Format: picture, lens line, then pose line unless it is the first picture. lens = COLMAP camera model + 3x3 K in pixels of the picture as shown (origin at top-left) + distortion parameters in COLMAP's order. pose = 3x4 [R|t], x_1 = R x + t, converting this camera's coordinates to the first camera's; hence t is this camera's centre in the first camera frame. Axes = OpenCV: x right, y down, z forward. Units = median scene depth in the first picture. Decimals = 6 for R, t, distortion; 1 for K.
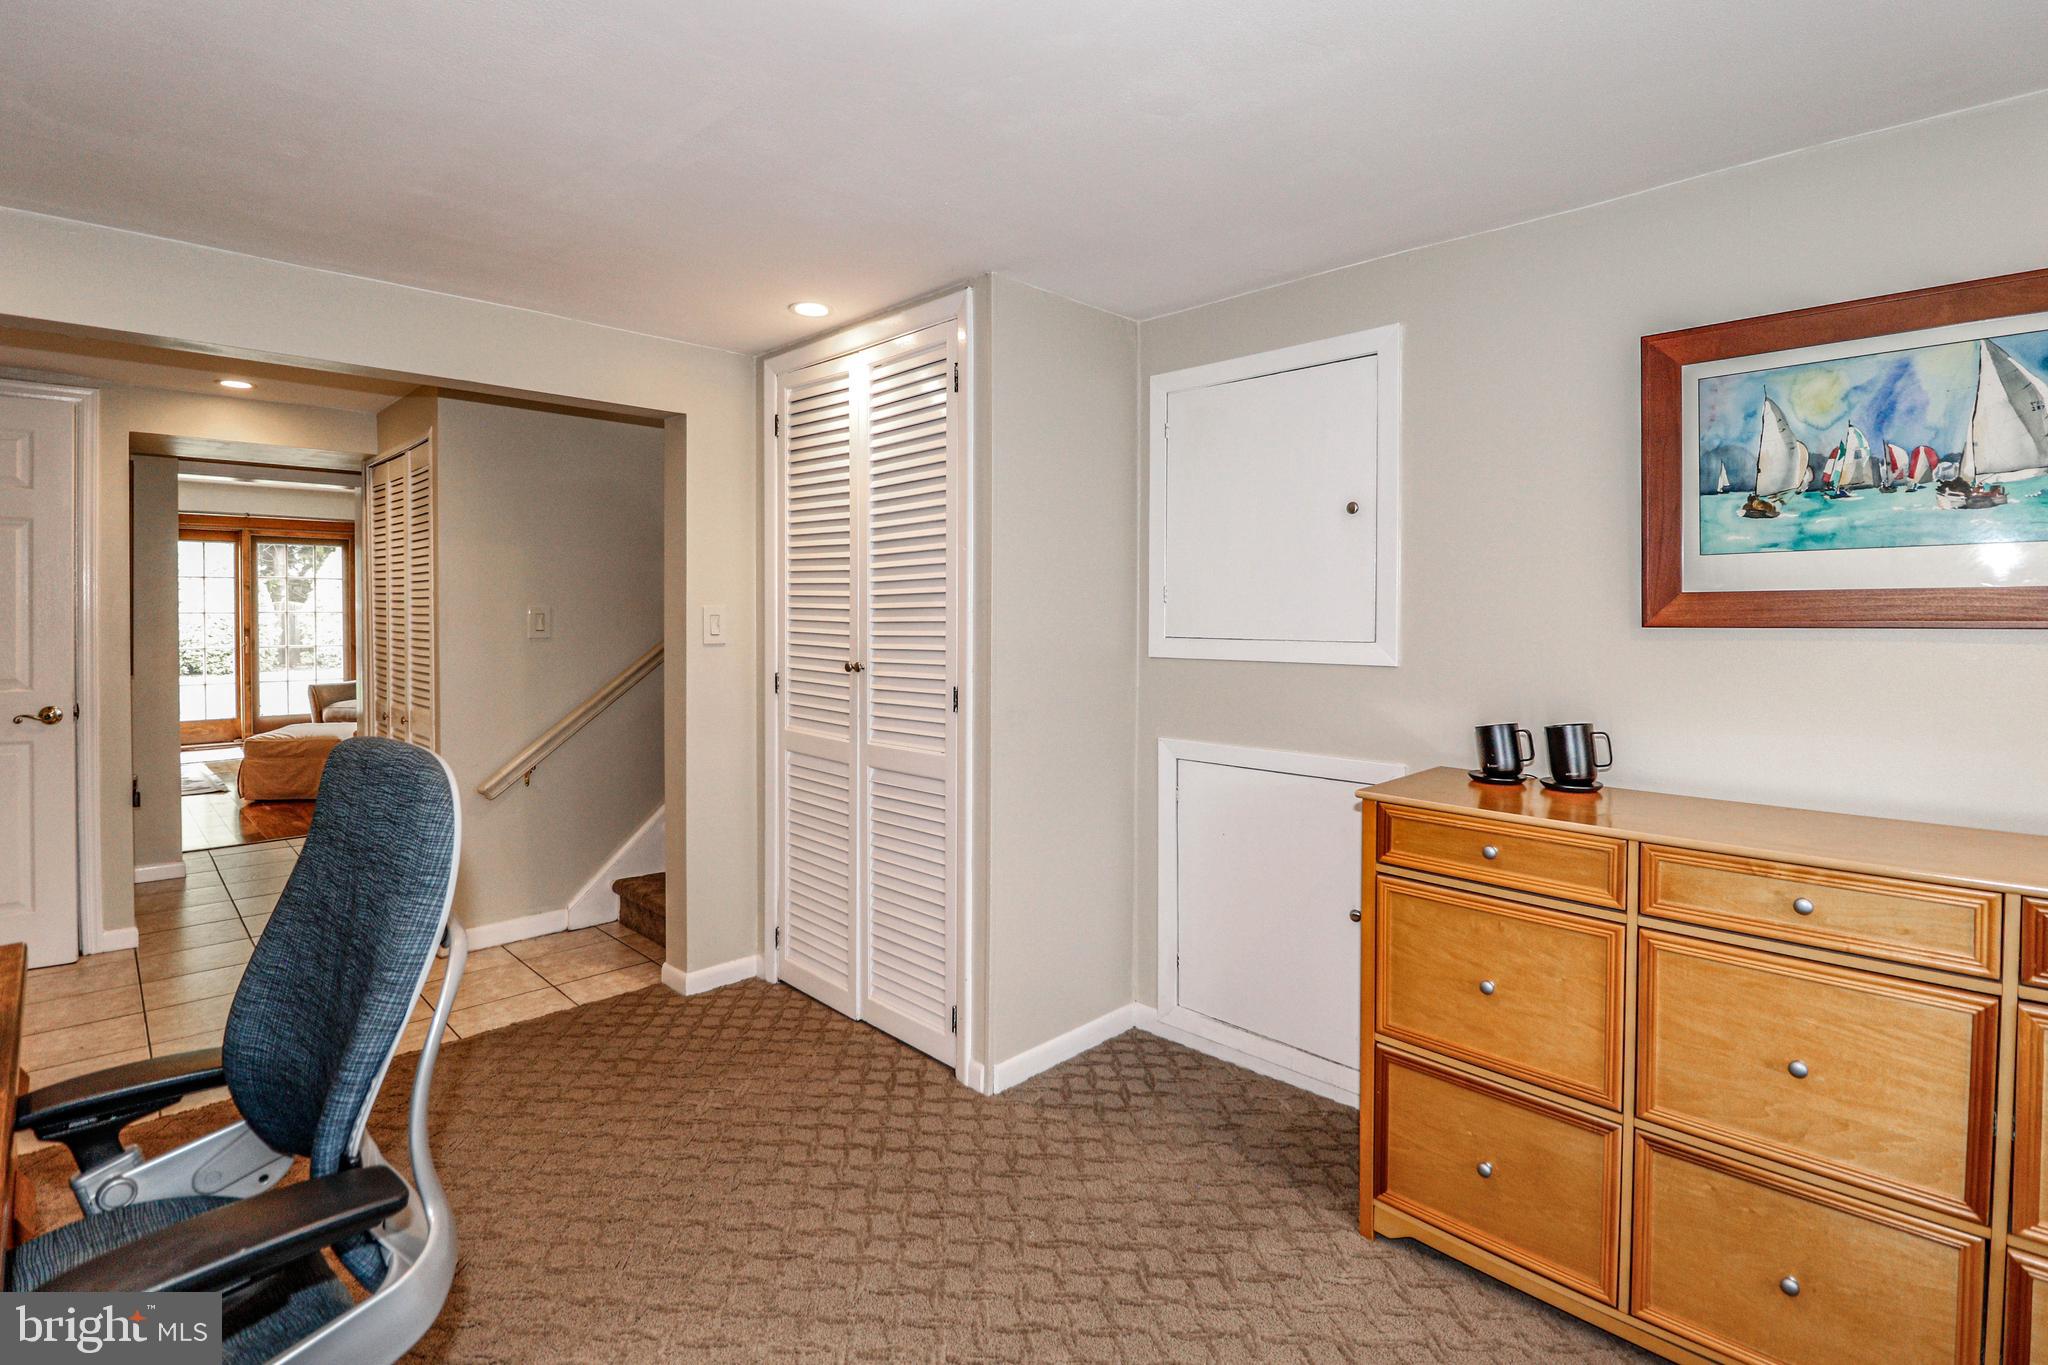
lens RADIAL K [[1039.8, 0, 1040.9], [0, 1039.8, 623.5], [0, 0, 1]] dist [-0.017640, -0.000970]
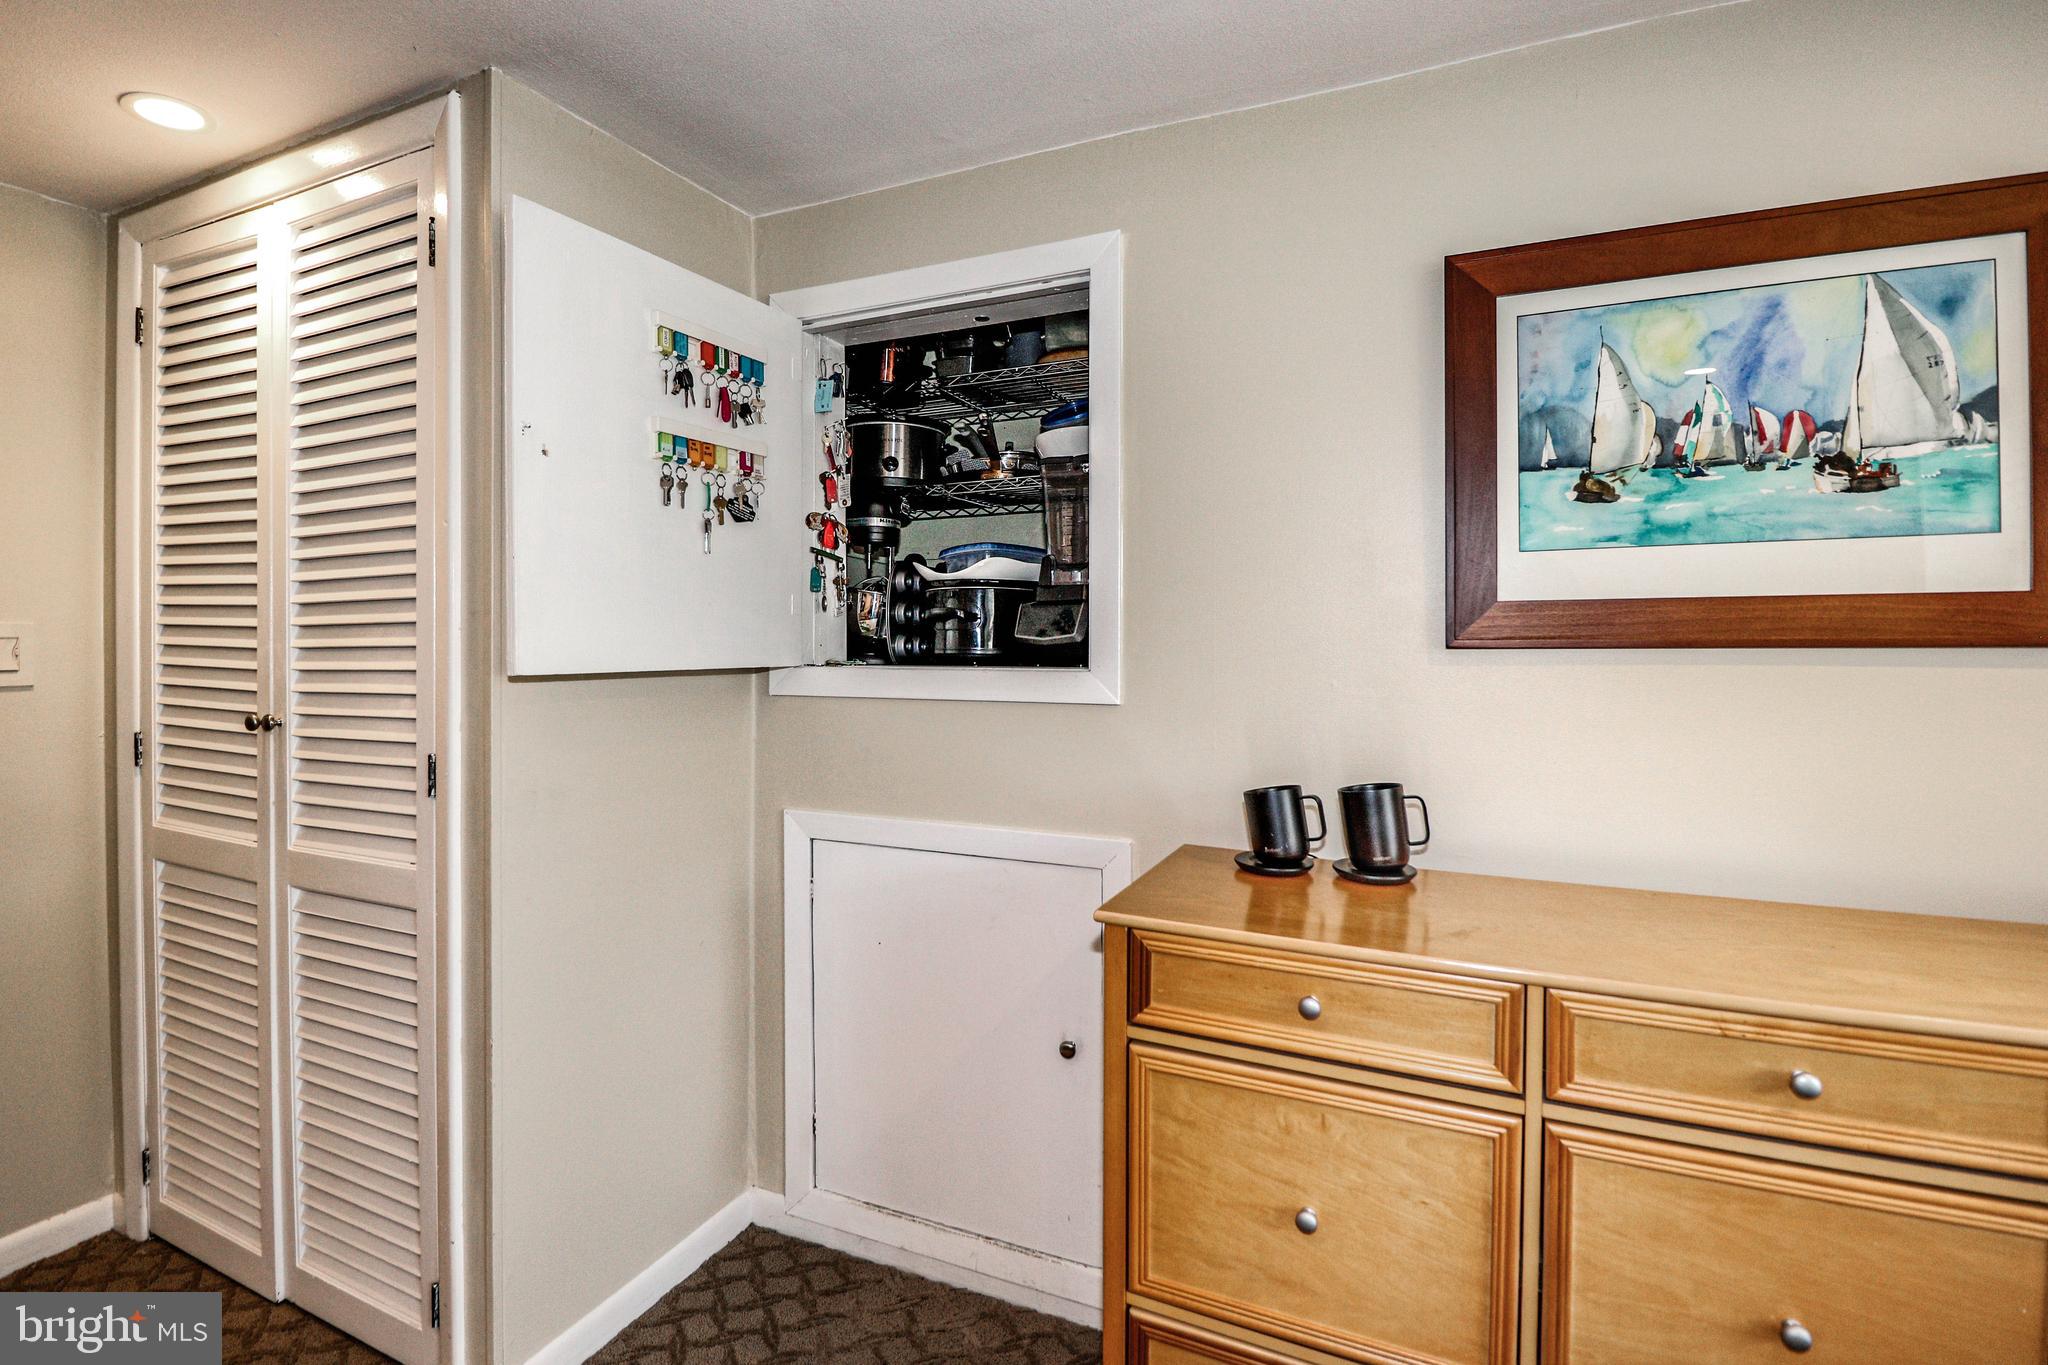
lens RADIAL K [[984.4, 0, 1060.6], [0, 984.4, 636.9], [0, 0, 1]] dist [-0.002380, -0.009373]
pose [[0.932404, -0.003534, 0.361401, 0.070638], [0.006408, 0.999957, -0.006755, -0.001666], [-0.361362, 0.008614, 0.932386, 0.458567]]
